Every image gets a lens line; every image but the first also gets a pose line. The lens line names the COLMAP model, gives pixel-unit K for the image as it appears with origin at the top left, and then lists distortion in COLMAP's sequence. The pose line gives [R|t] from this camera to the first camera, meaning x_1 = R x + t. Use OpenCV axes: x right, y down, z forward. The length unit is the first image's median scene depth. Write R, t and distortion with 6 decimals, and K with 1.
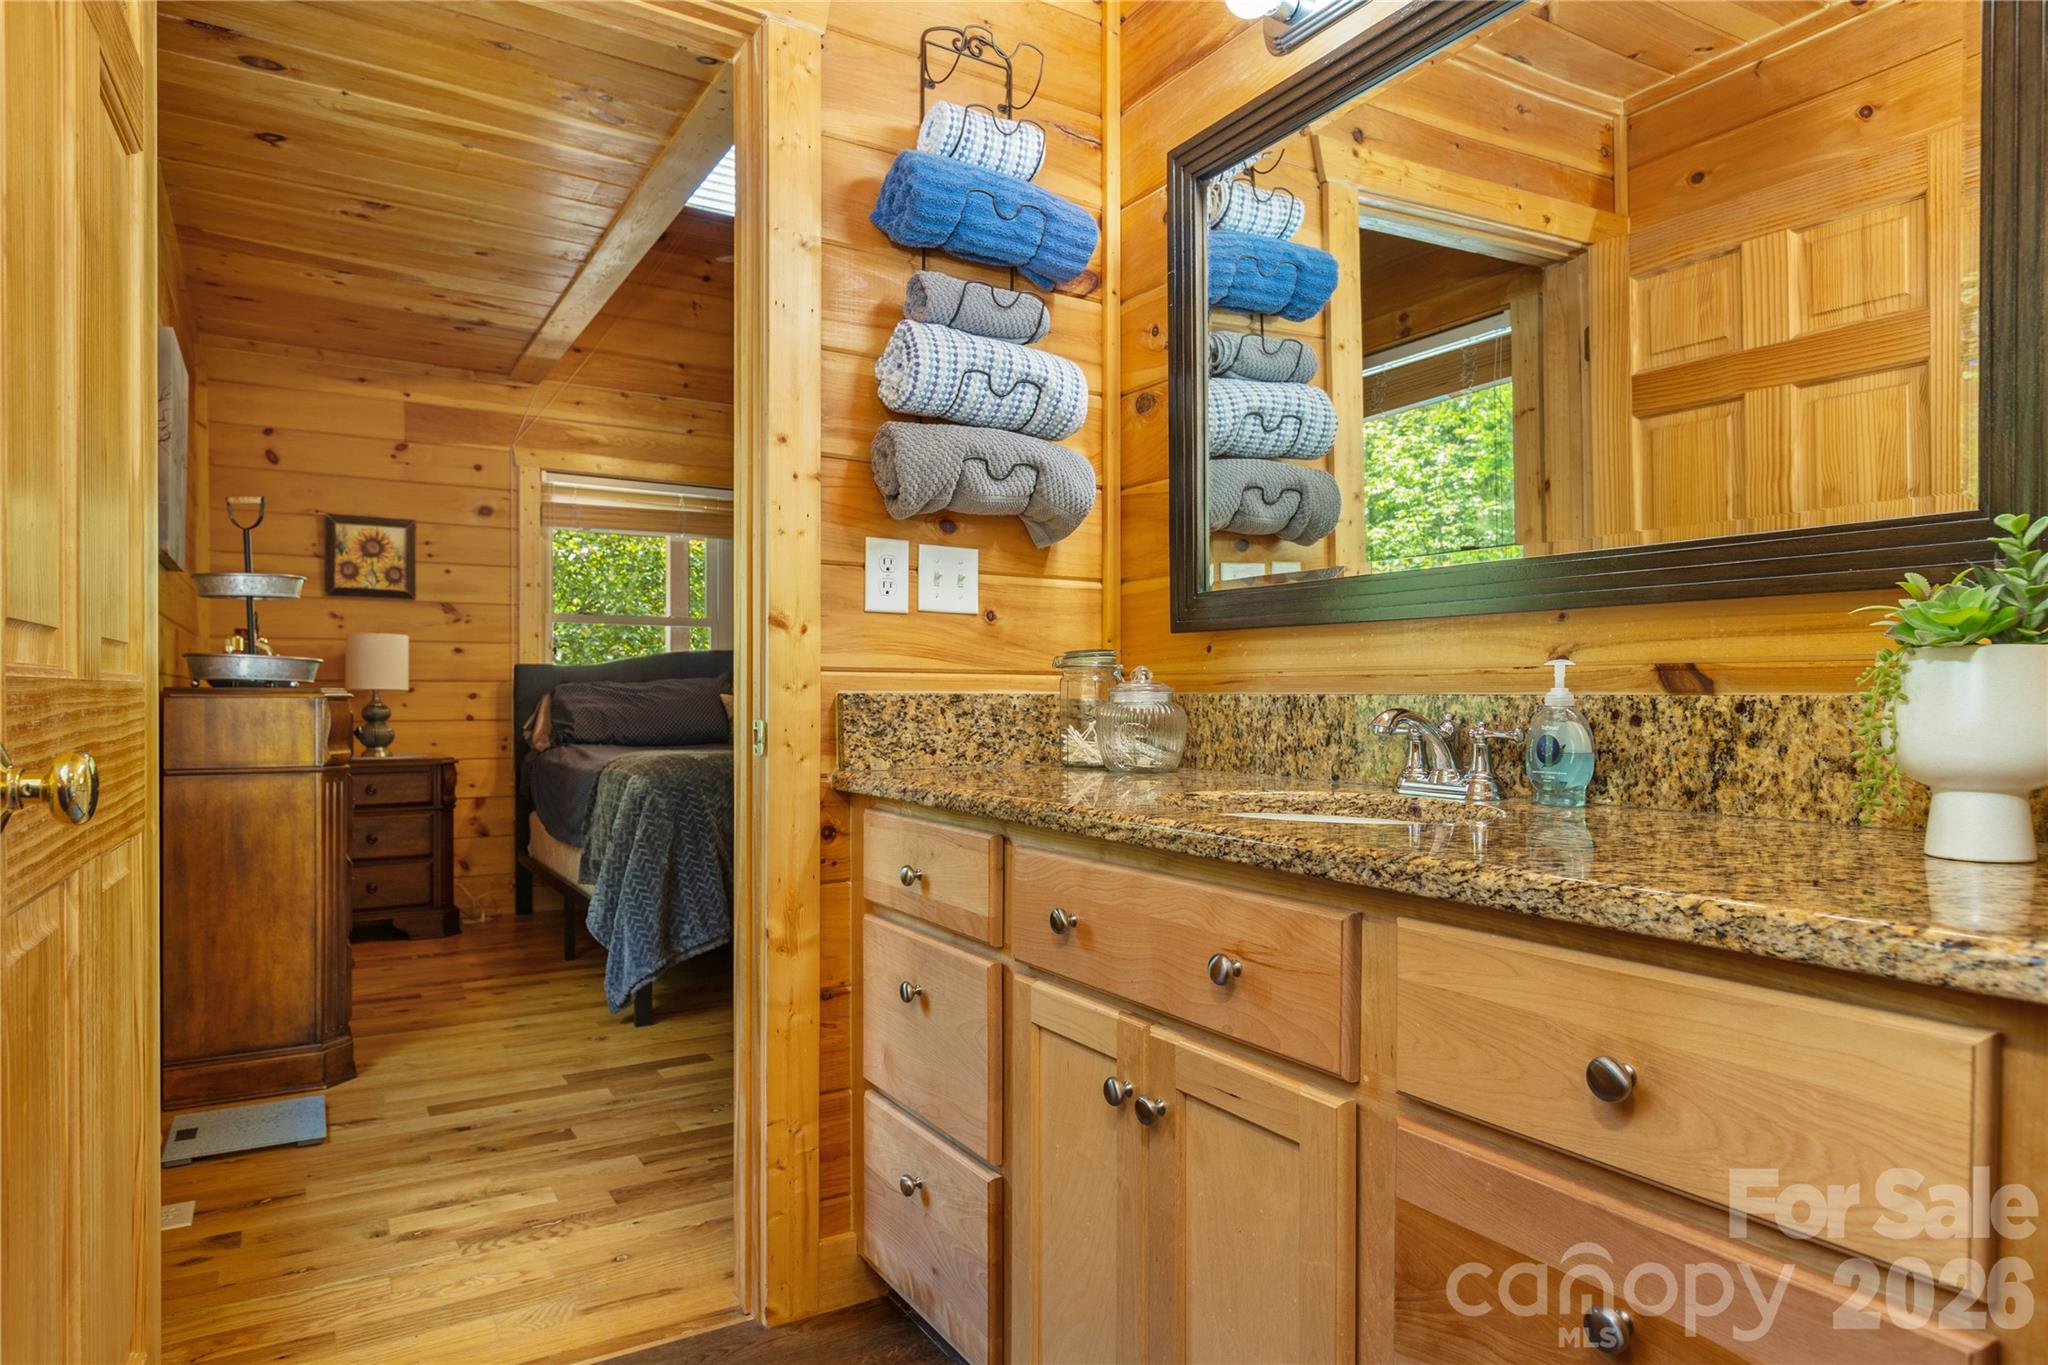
lens RADIAL K [[1192.8, 0, 1026.1], [0, 1192.8, 710.5], [0, 0, 1]] dist [-0.002998, 0.000022]
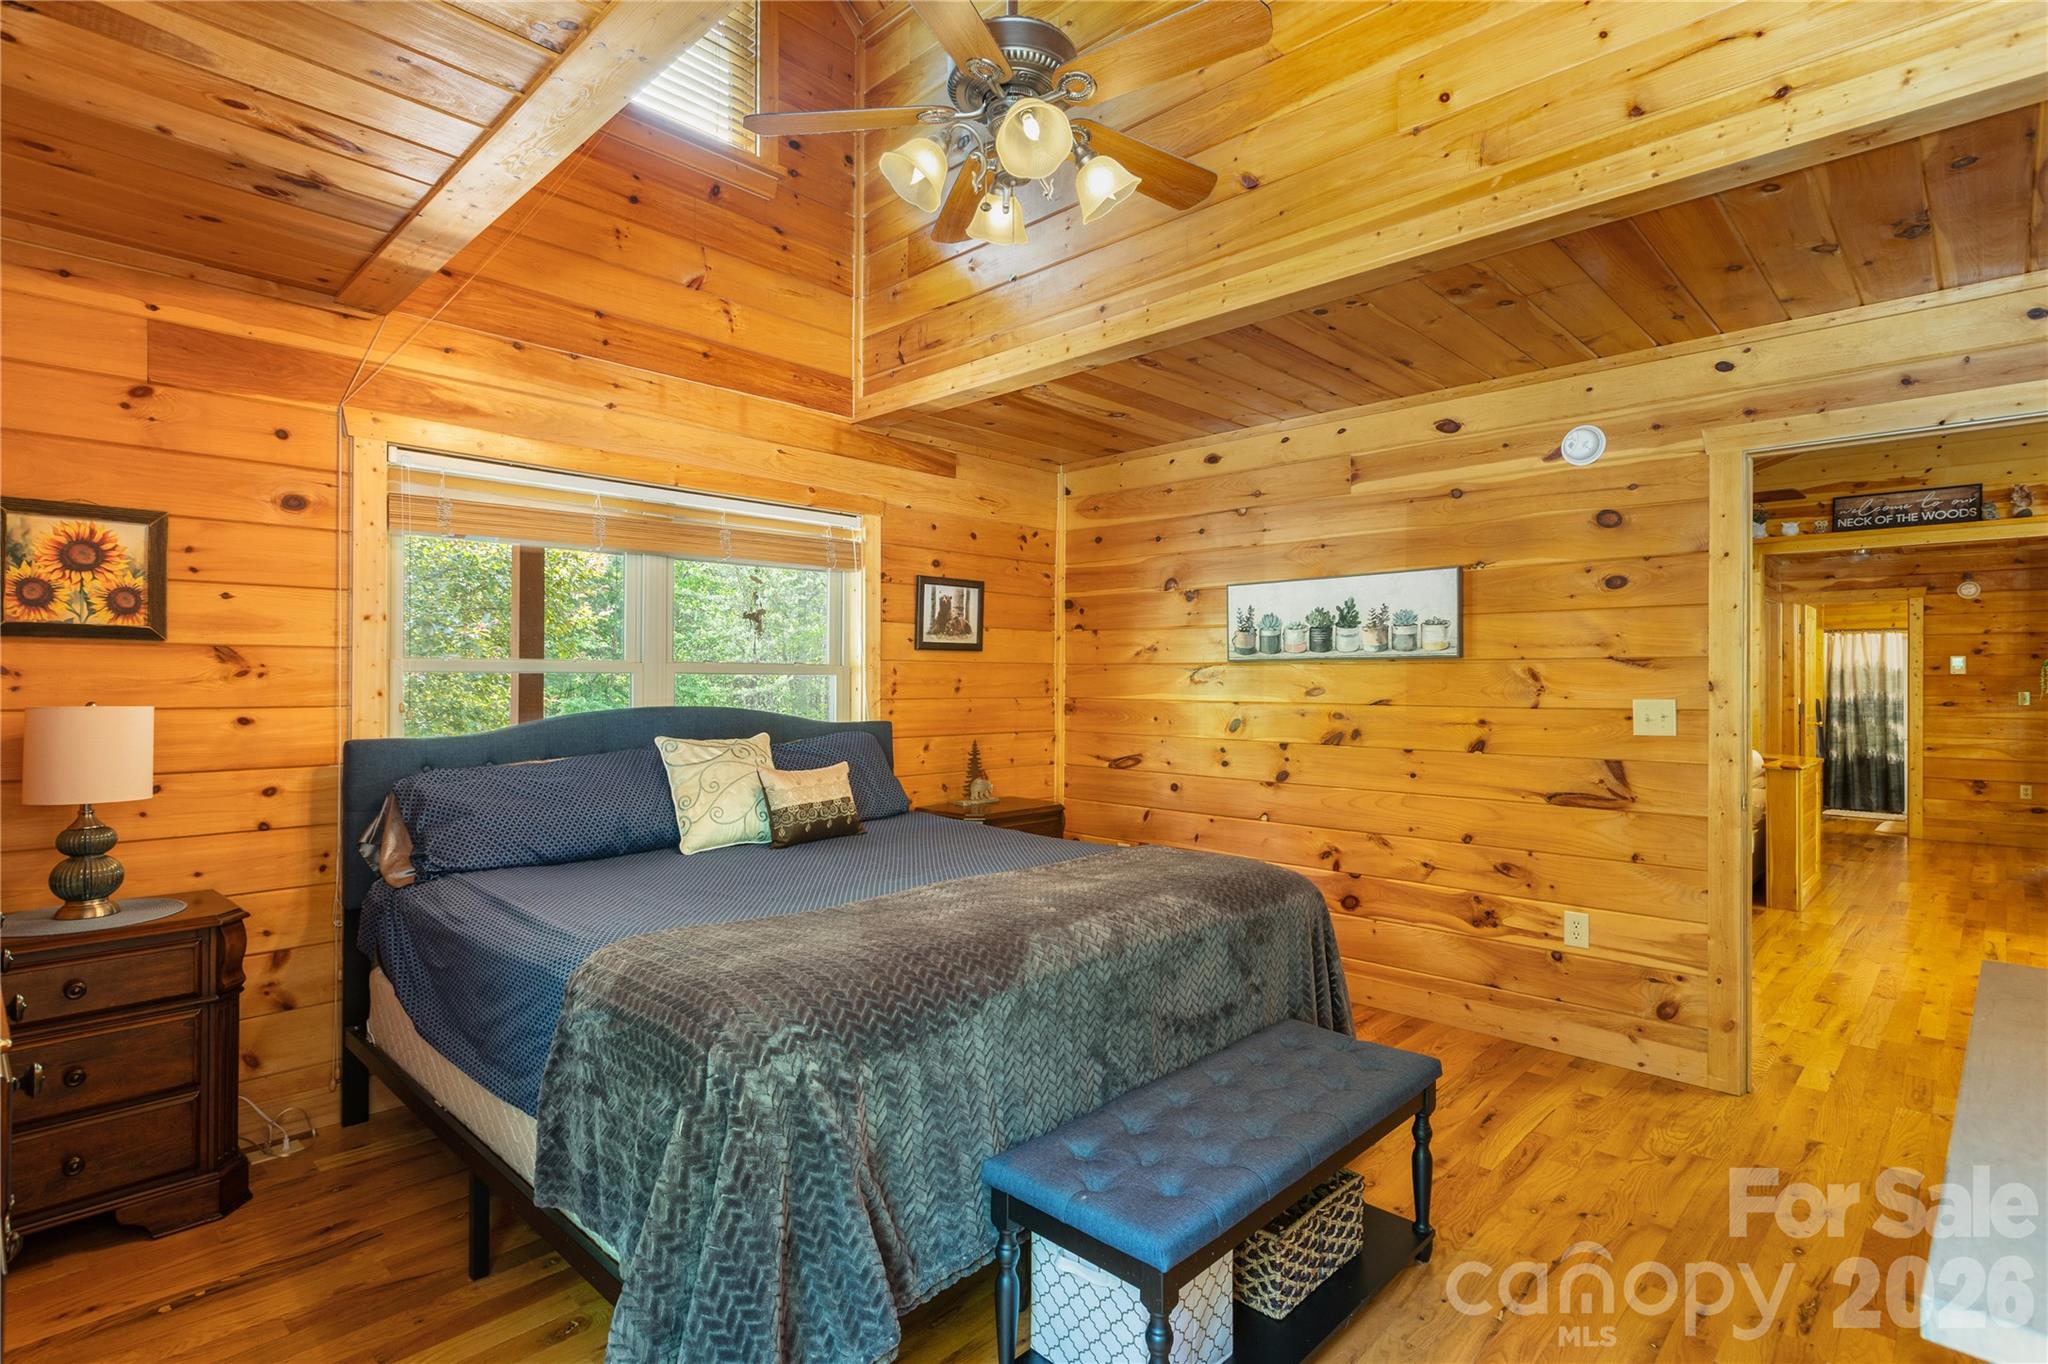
lens RADIAL K [[1010.8, 0, 1024.0], [0, 1010.8, 682.0], [0, 0, 1]] dist [0.003619, -0.000681]
pose [[0.969810, 0.003616, 0.243833, -0.208260], [-0.000769, 0.999930, -0.011772, -0.065525], [-0.243859, 0.011229, 0.969746, 0.381804]]
